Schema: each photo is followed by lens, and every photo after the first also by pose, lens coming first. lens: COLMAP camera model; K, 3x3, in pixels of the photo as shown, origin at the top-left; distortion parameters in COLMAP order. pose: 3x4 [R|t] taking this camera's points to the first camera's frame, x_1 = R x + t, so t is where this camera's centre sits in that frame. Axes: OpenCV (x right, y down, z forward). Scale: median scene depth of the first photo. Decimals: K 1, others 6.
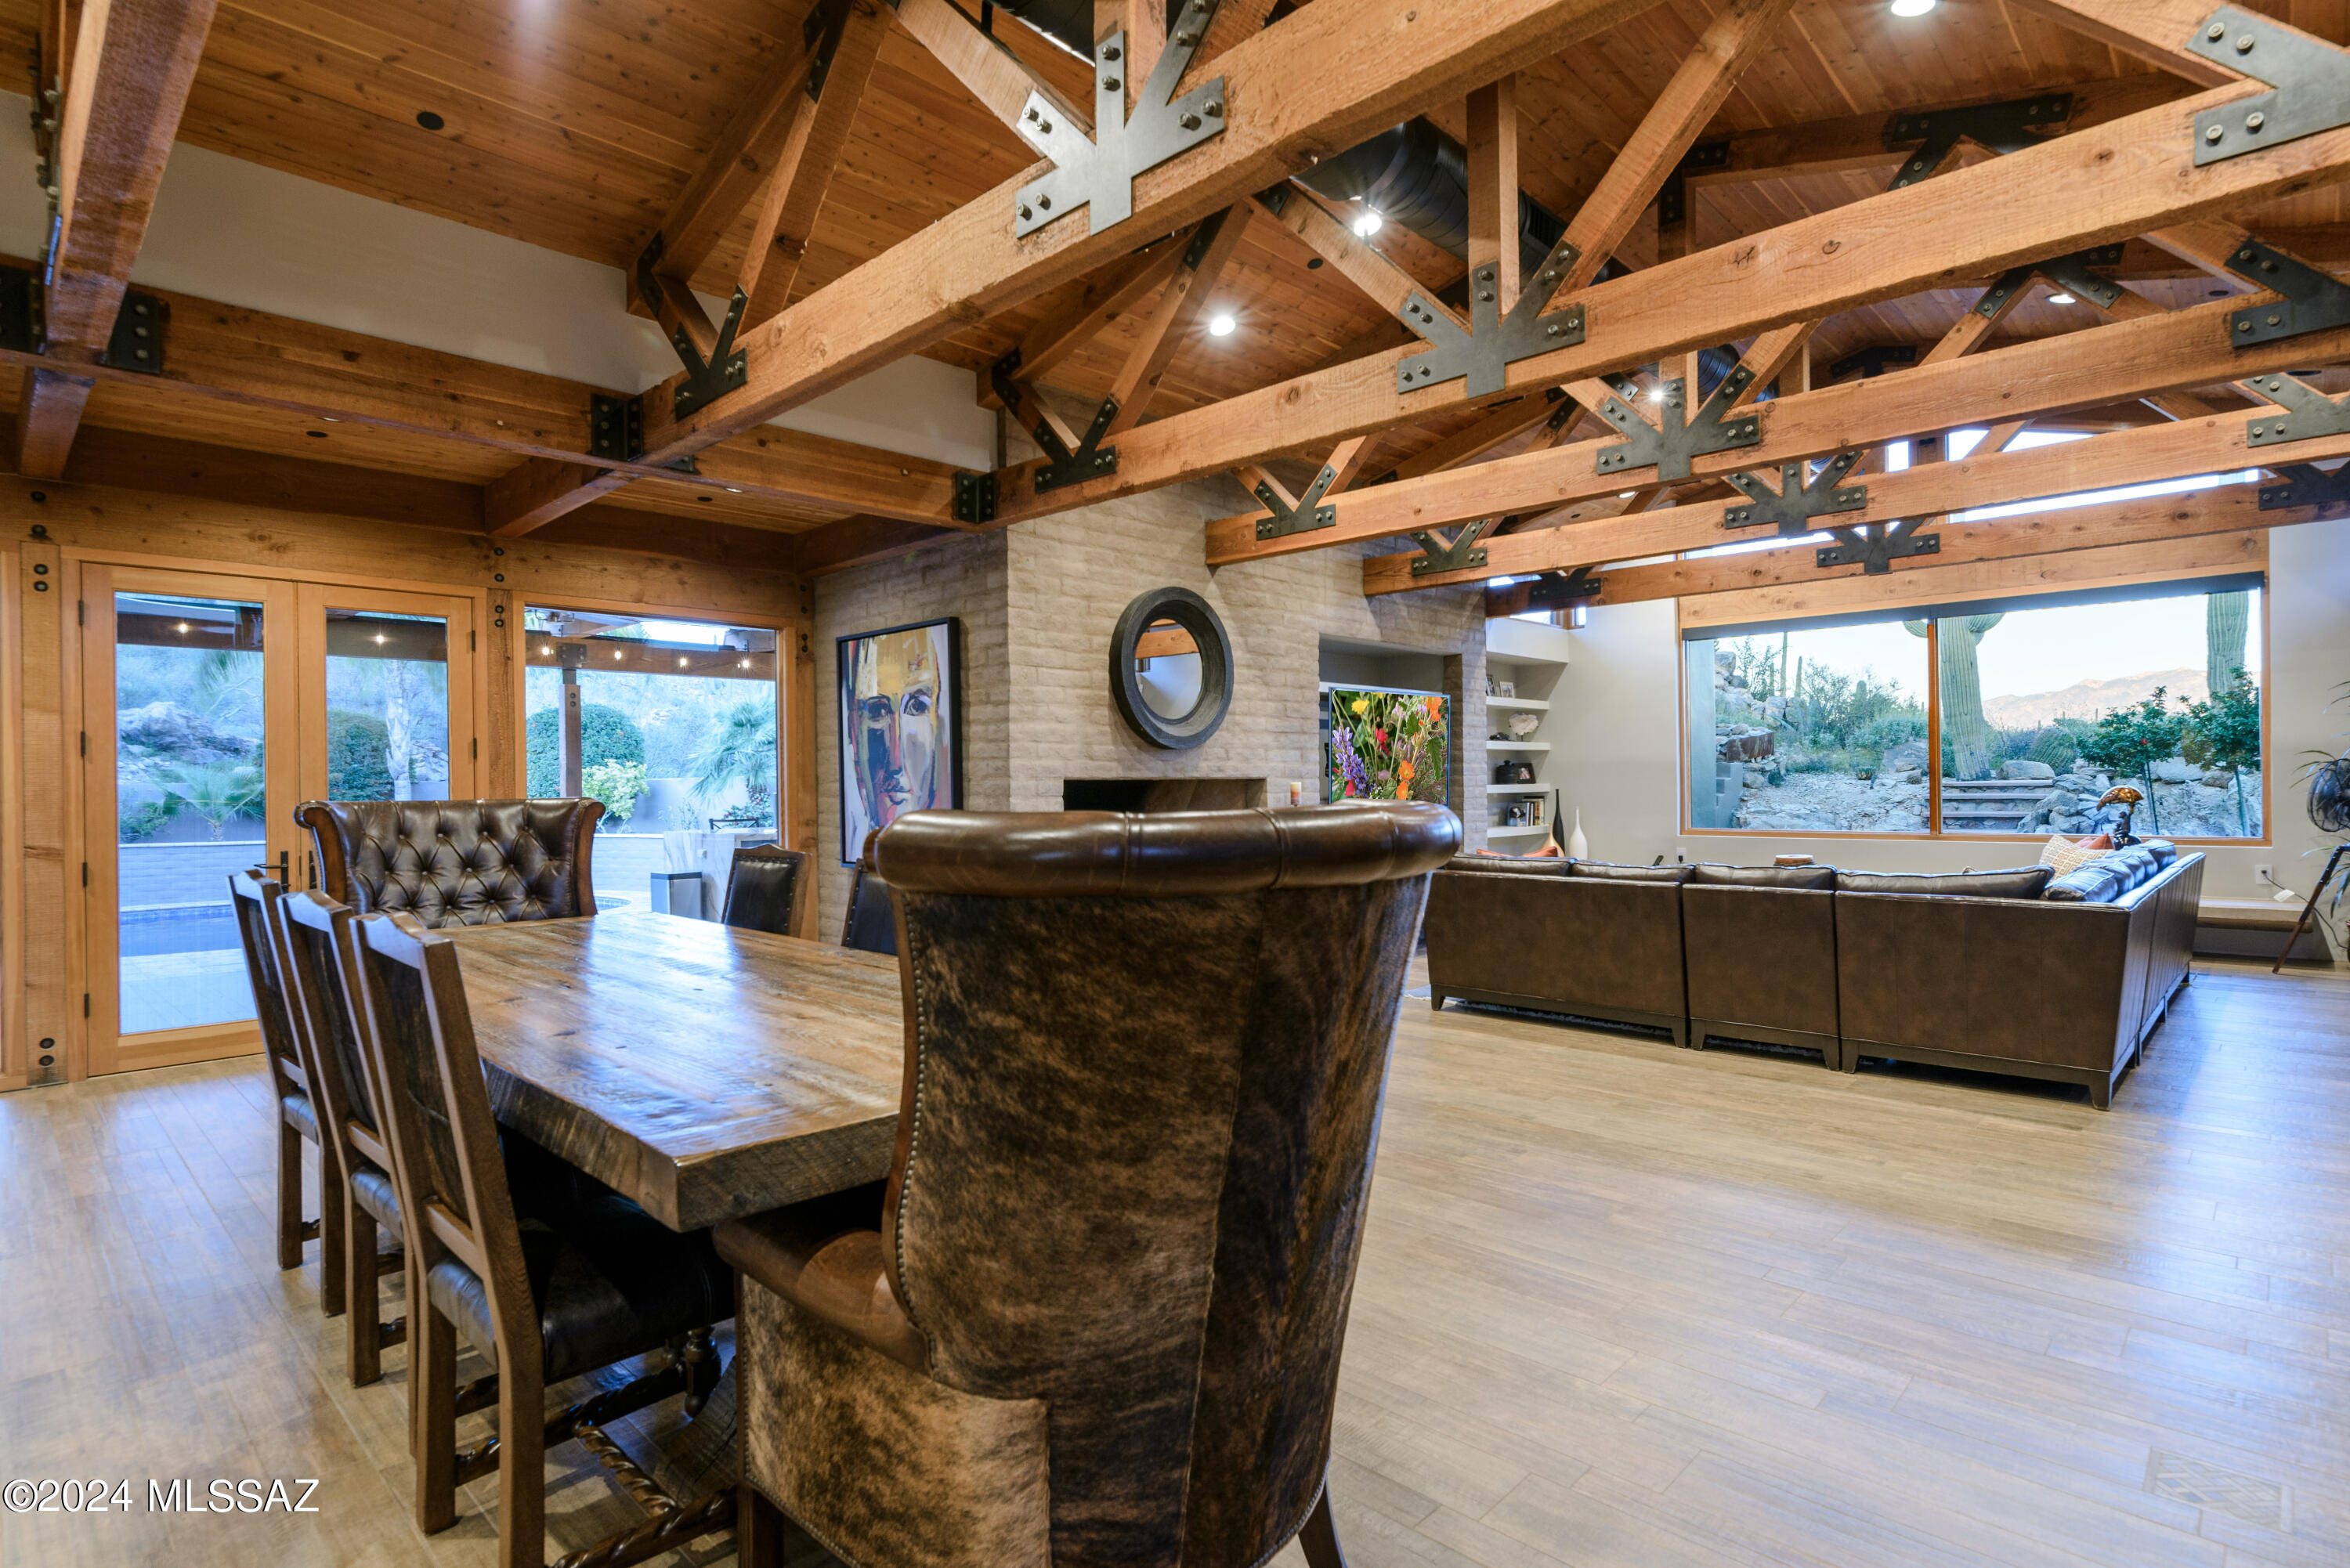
lens RADIAL K [[1173.9, 0, 1182.2], [0, 1173.9, 788.6], [0, 0, 1]] dist [-0.001851, -0.000165]
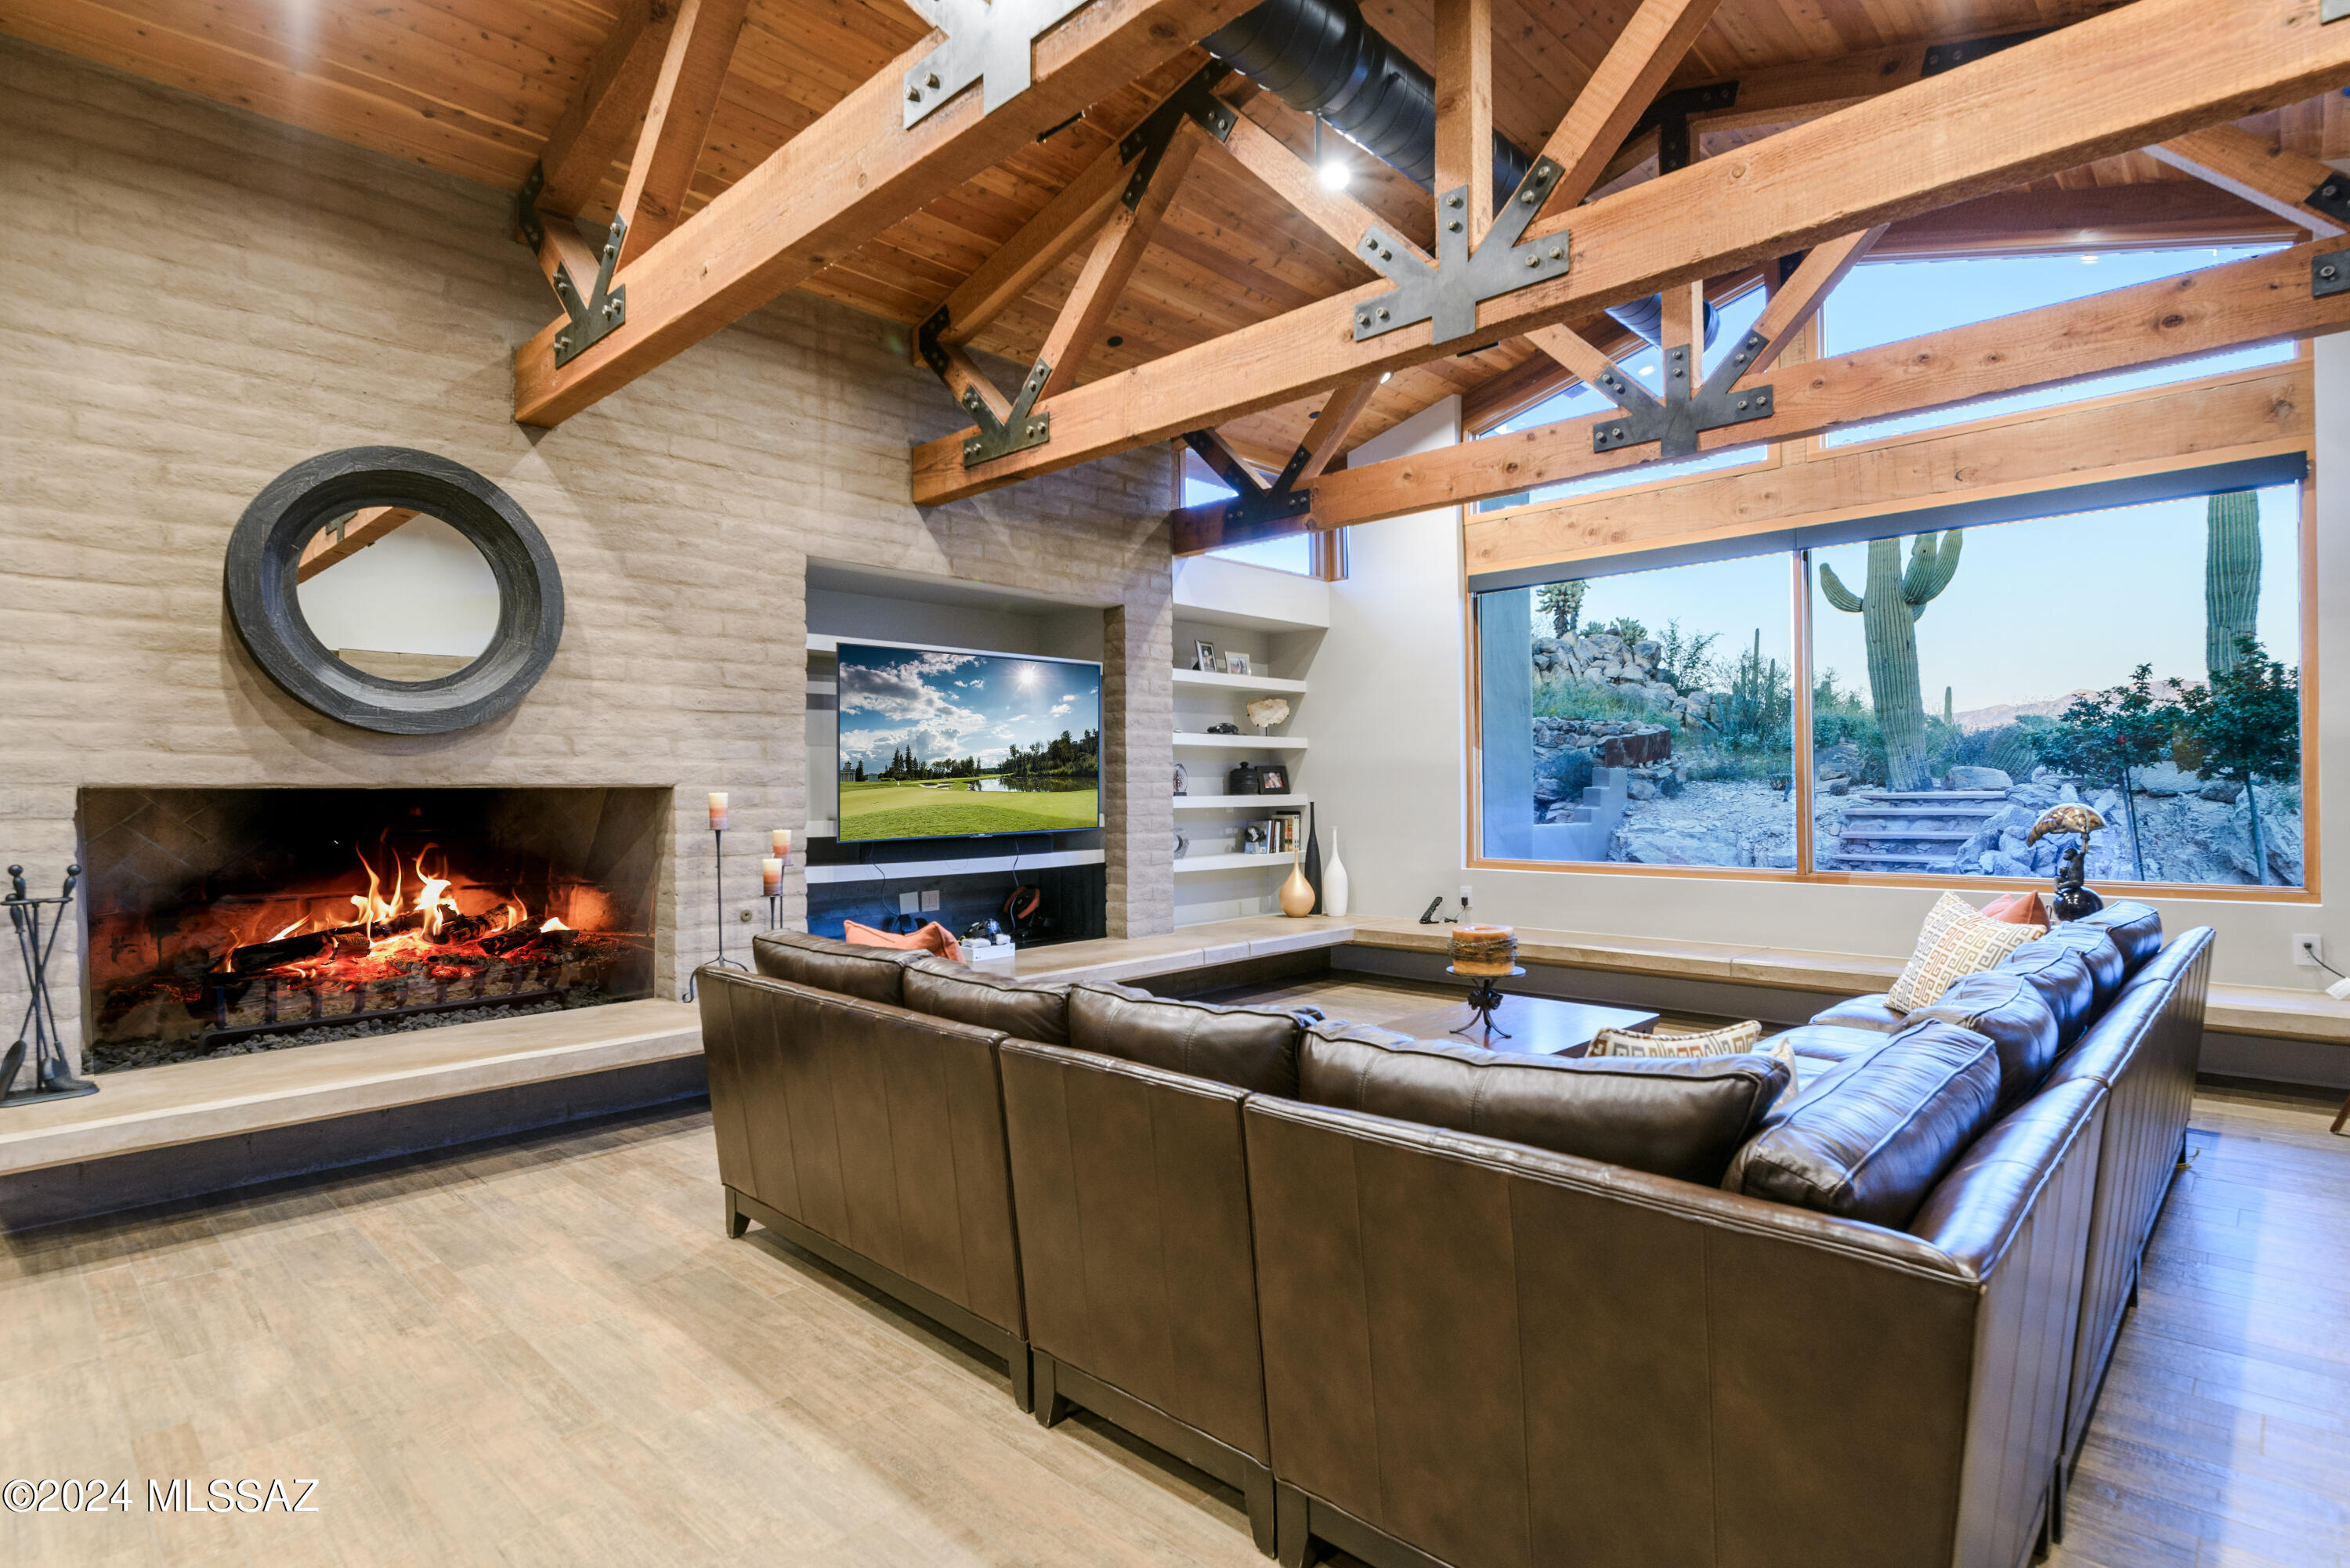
lens RADIAL K [[1173.9, 0, 1188.6], [0, 1173.9, 784.9], [0, 0, 1]] dist [-0.001851, -0.000165]
pose [[0.999965, 0.002897, 0.007801, 0.237669], [-0.002827, 0.999955, -0.009067, -0.003431], [-0.007827, 0.009045, 0.999928, 0.278768]]
